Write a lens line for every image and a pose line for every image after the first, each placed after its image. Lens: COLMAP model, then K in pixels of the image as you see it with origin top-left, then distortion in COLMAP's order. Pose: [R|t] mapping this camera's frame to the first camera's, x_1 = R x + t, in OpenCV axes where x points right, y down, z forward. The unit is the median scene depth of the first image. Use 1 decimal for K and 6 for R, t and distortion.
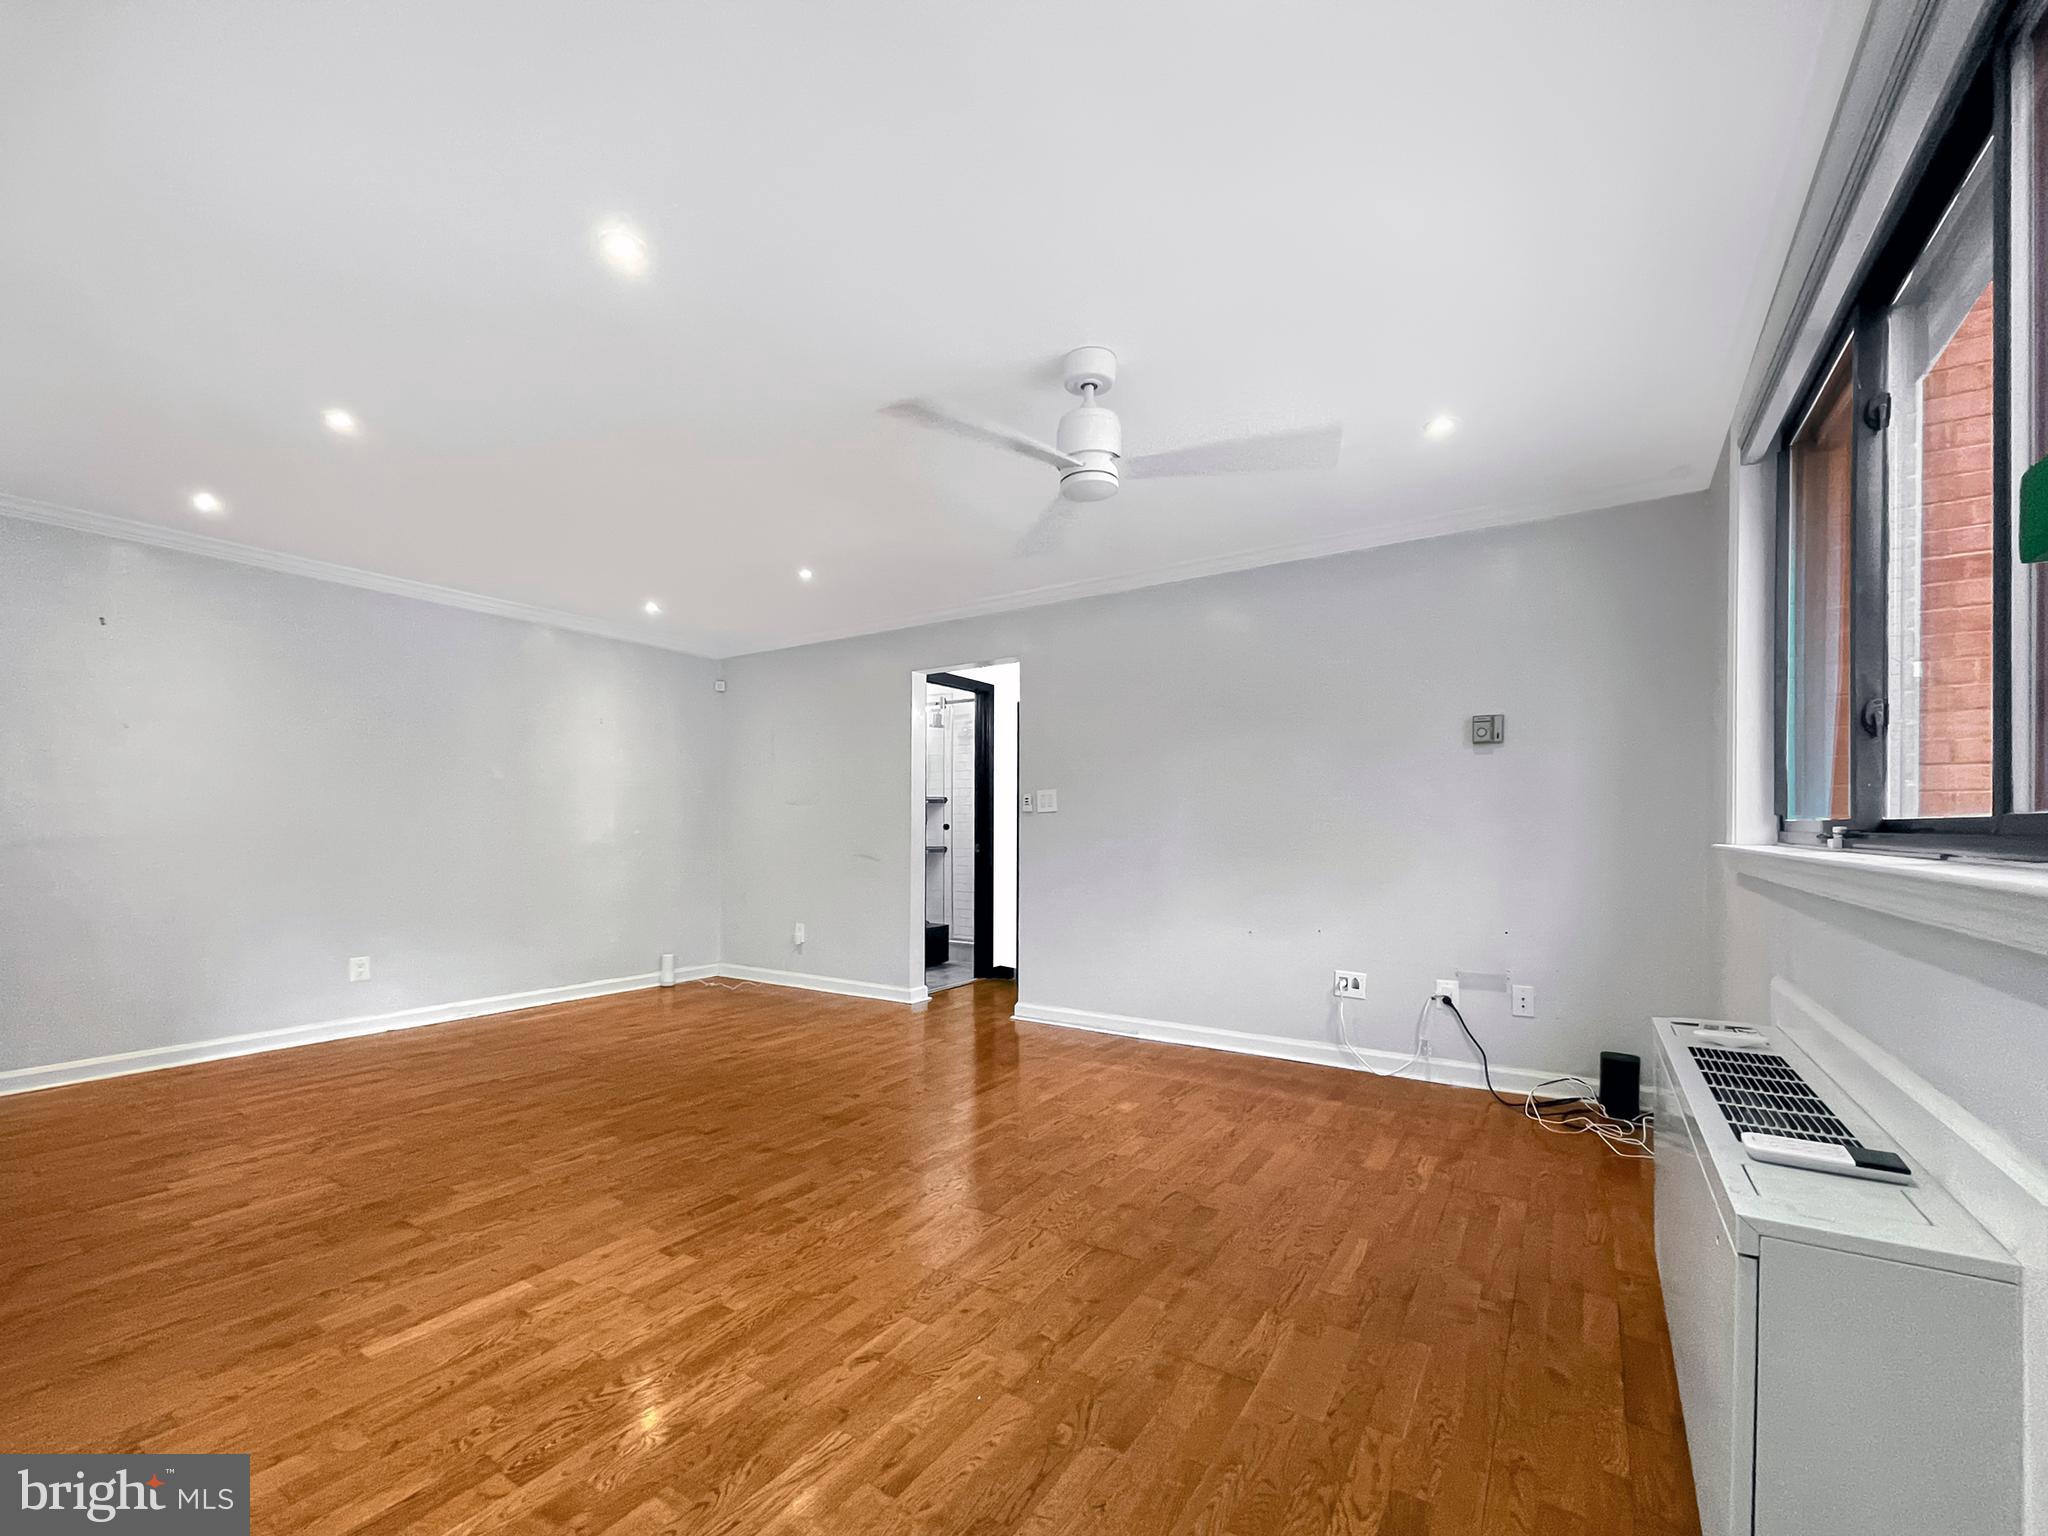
lens RADIAL K [[852.6, 0, 1011.1], [0, 852.6, 825.7], [0, 0, 1]] dist [-0.014609, -0.000015]
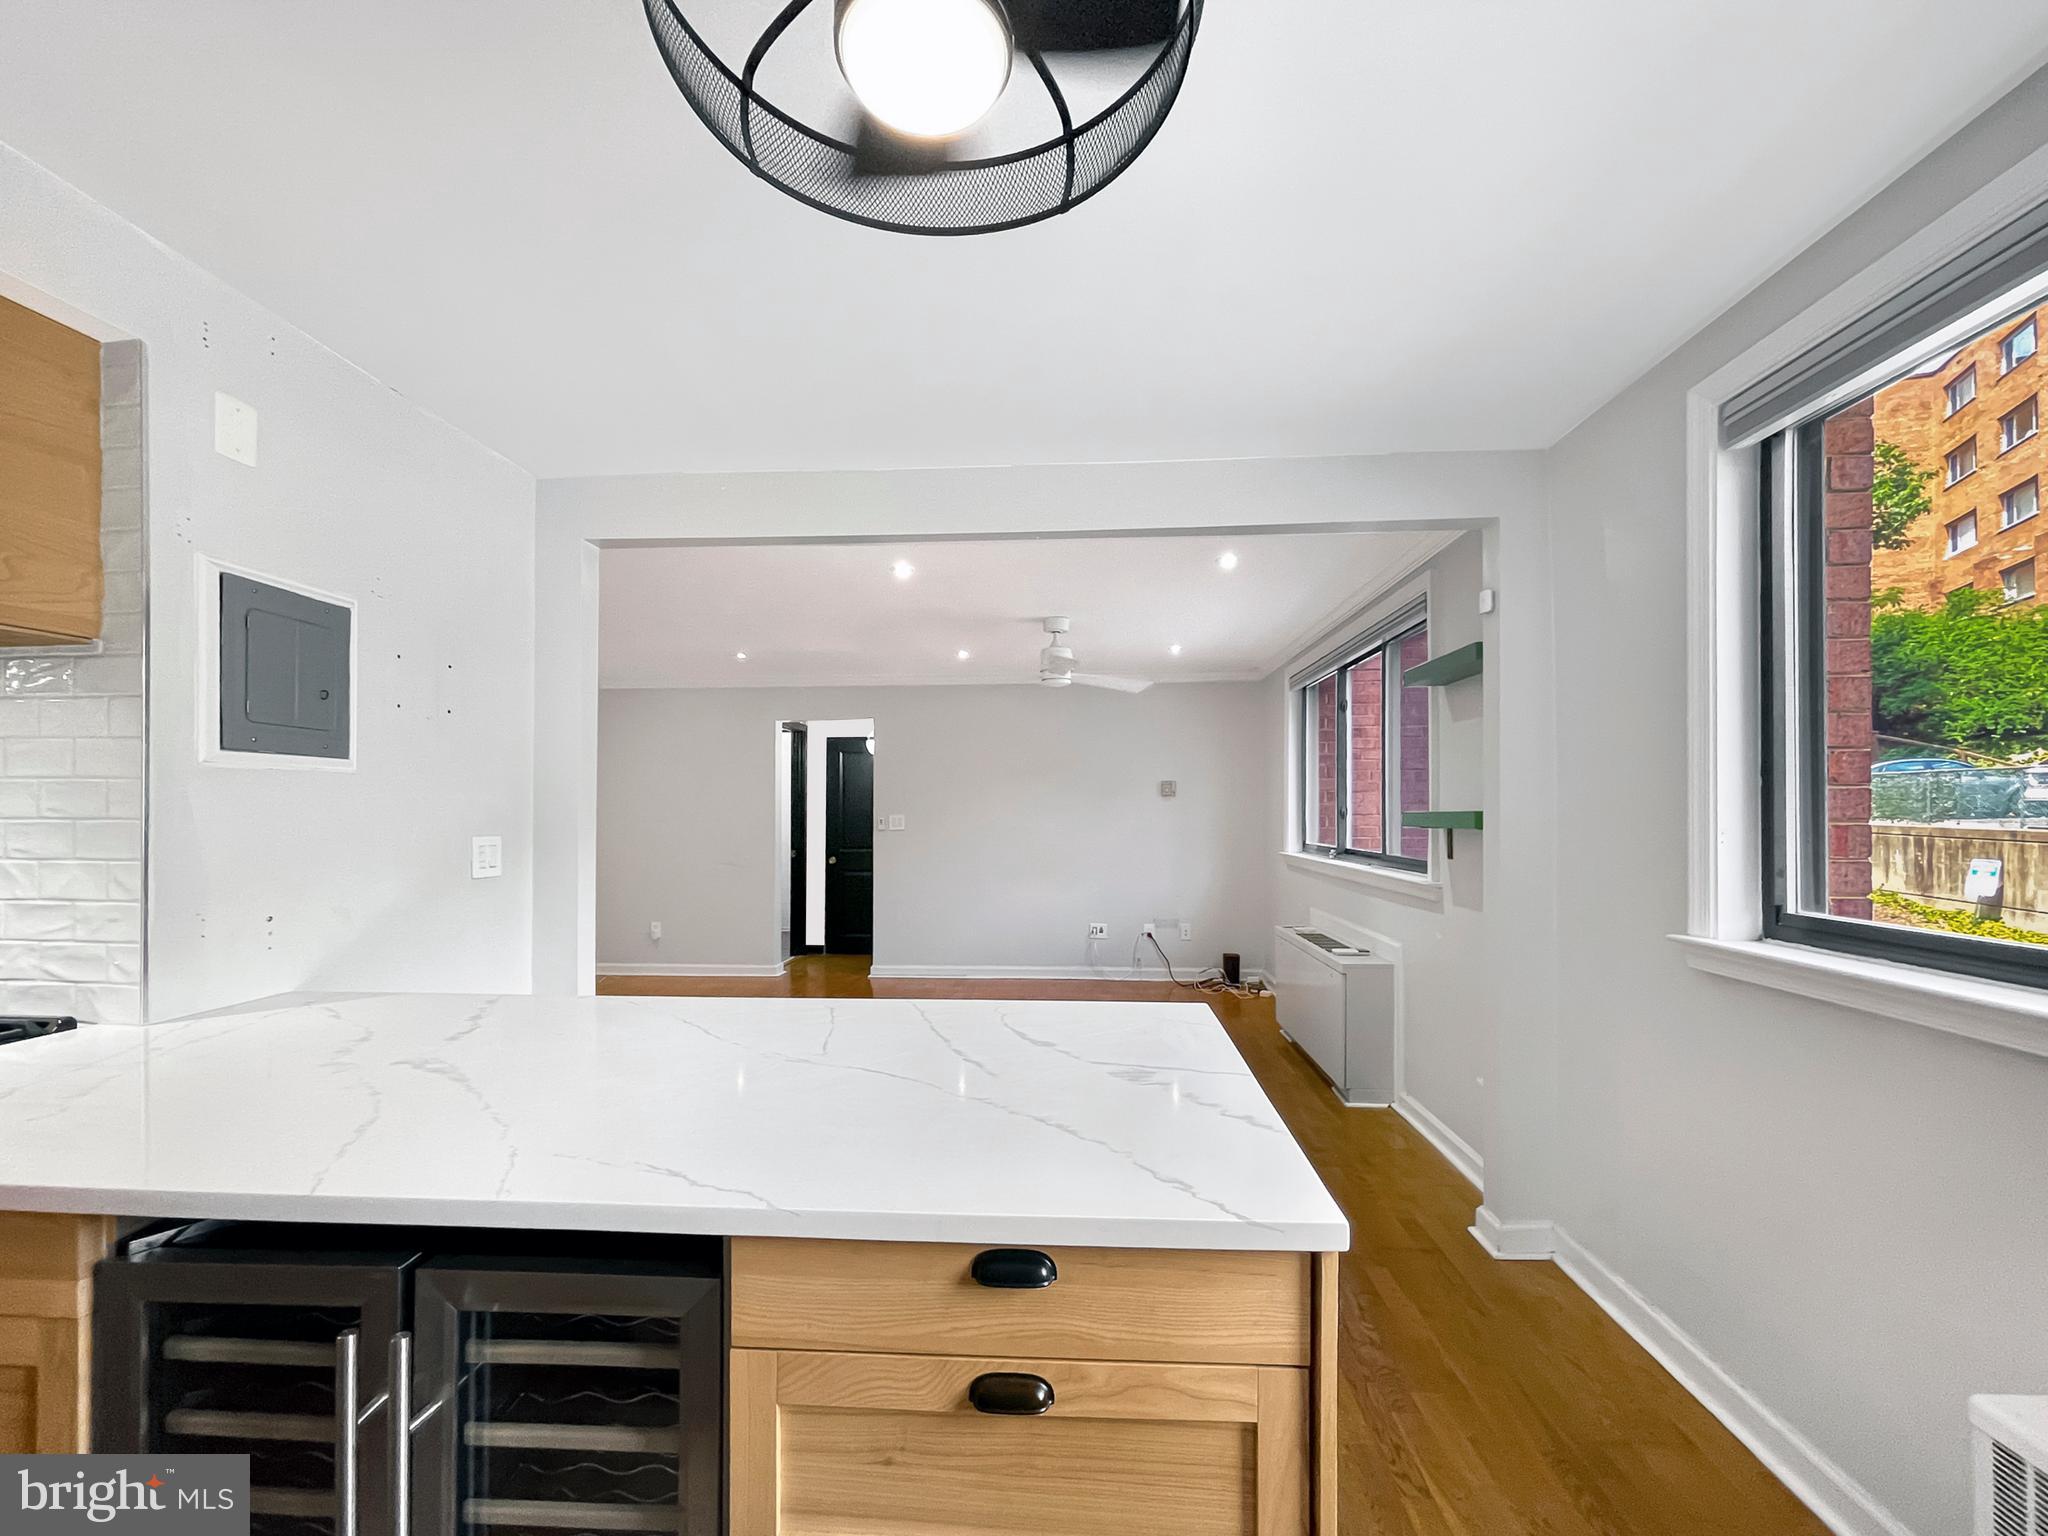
lens RADIAL K [[832.3, 0, 1023.4], [0, 832.3, 809.9], [0, 0, 1]] dist [-0.003268, -0.000256]
pose [[0.867997, -0.003606, 0.496556, -0.626321], [0.003750, 0.999993, 0.000706, -0.068238], [-0.496555, 0.001250, 0.868005, -0.434801]]
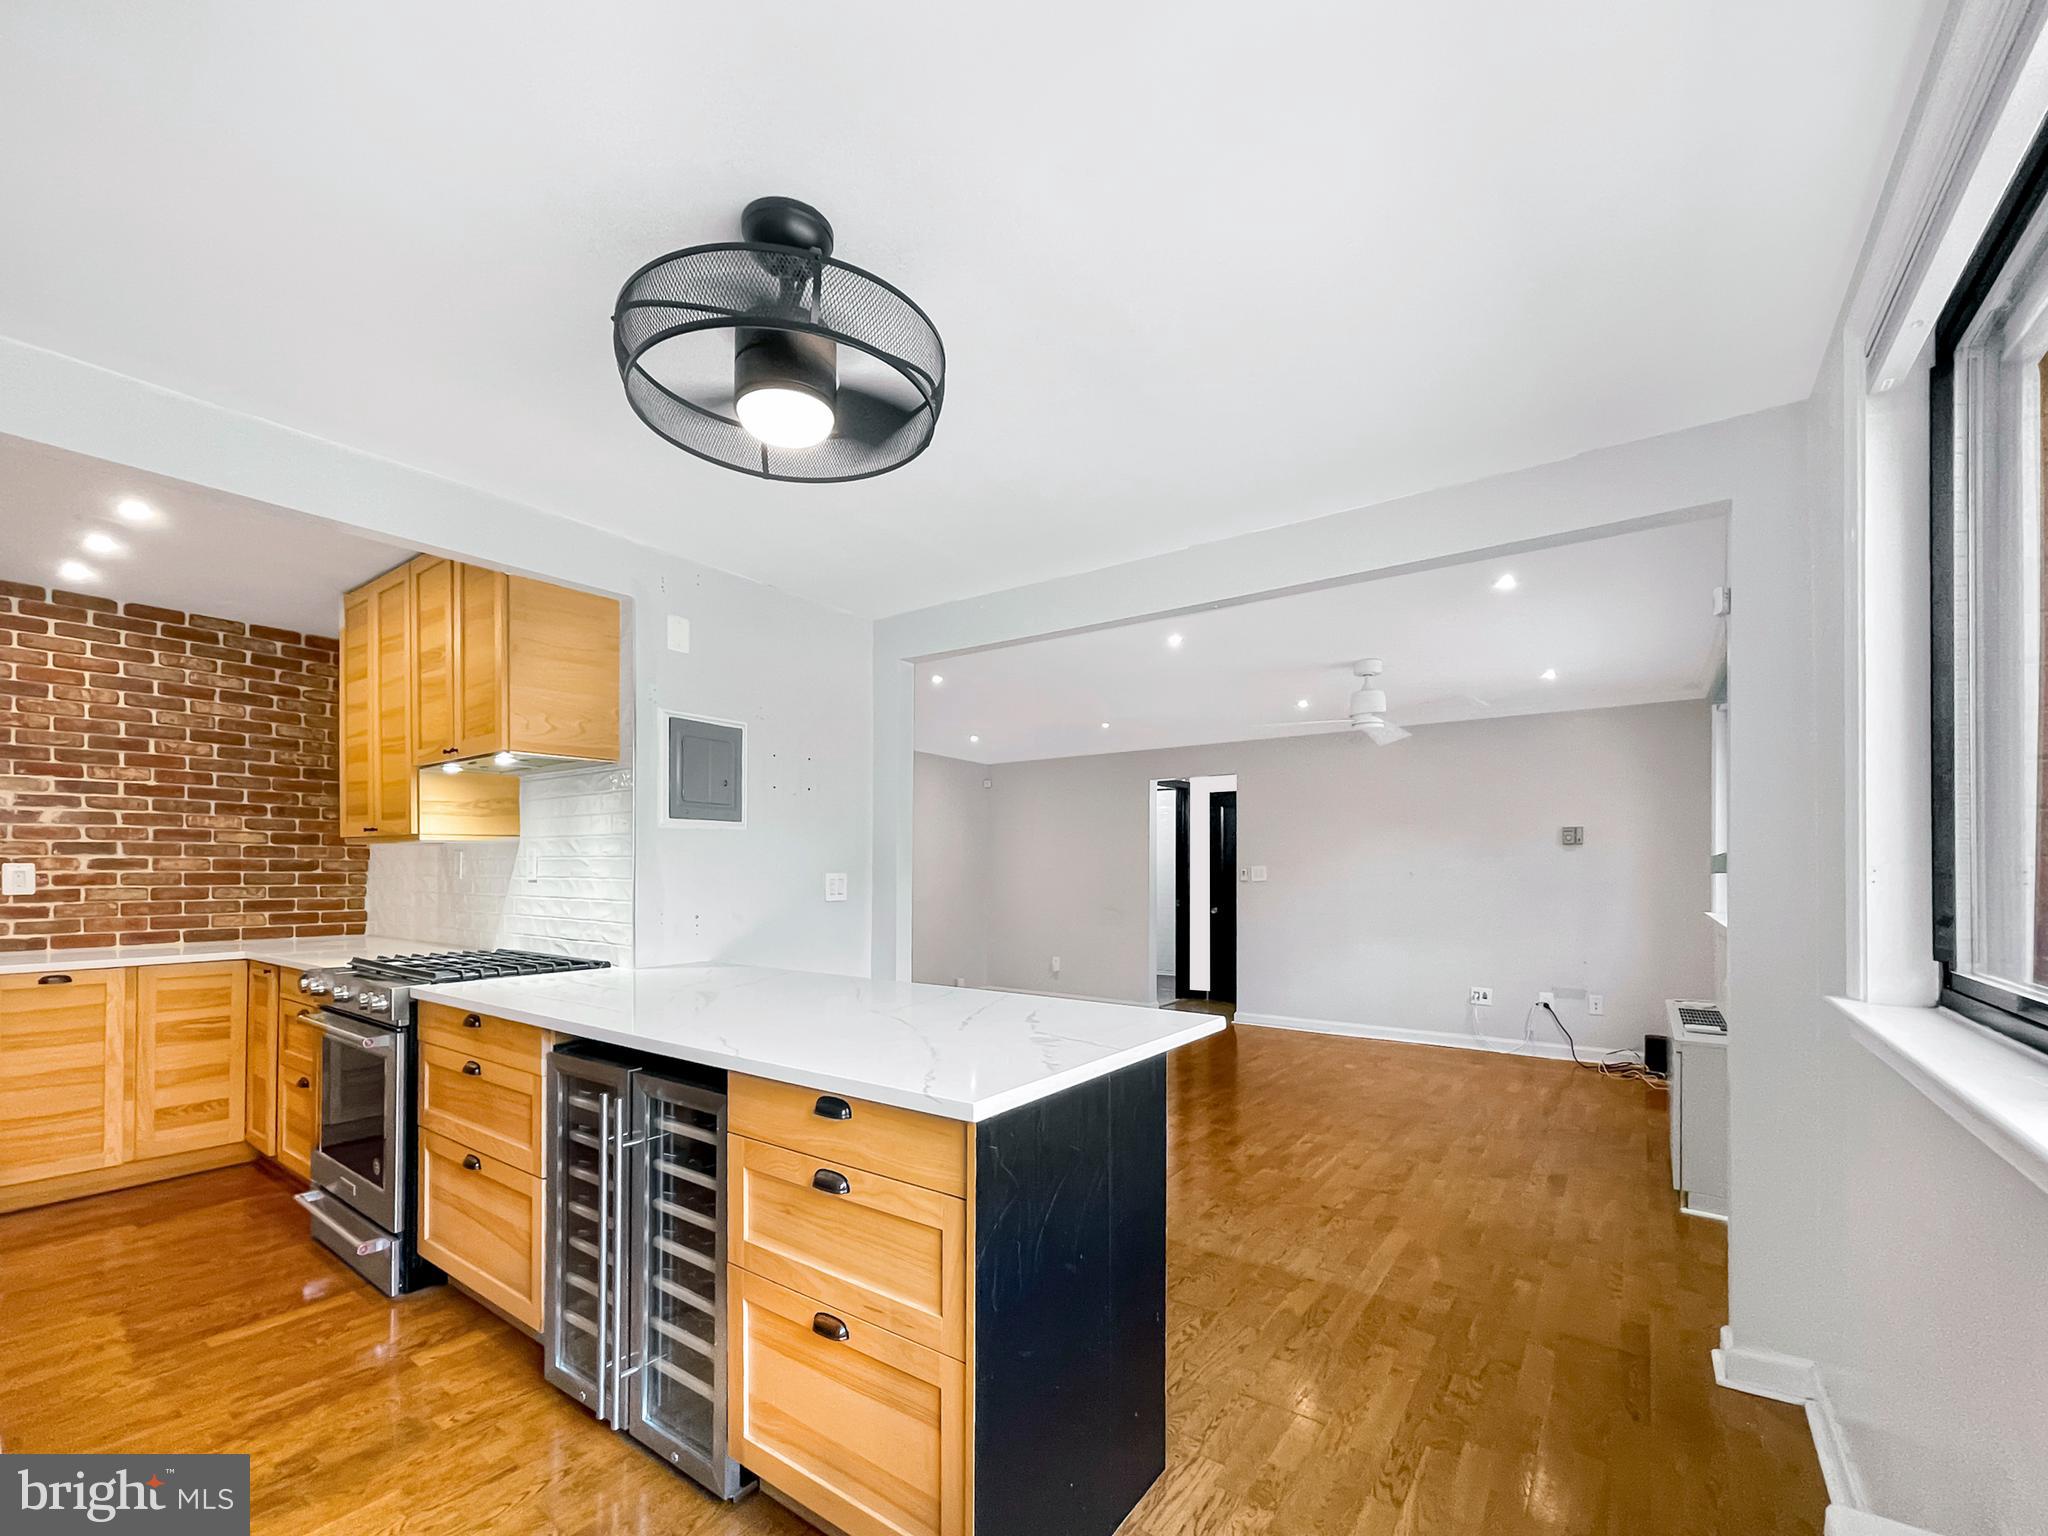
lens RADIAL K [[851.2, 0, 1035.0], [0, 851.2, 863.4], [0, 0, 1]] dist [0.013280, -0.016899]
pose [[0.999571, -0.000662, -0.029281, -0.402997], [0.000538, 0.999991, -0.004237, -0.054698], [0.029284, 0.004220, 0.999562, -0.637019]]
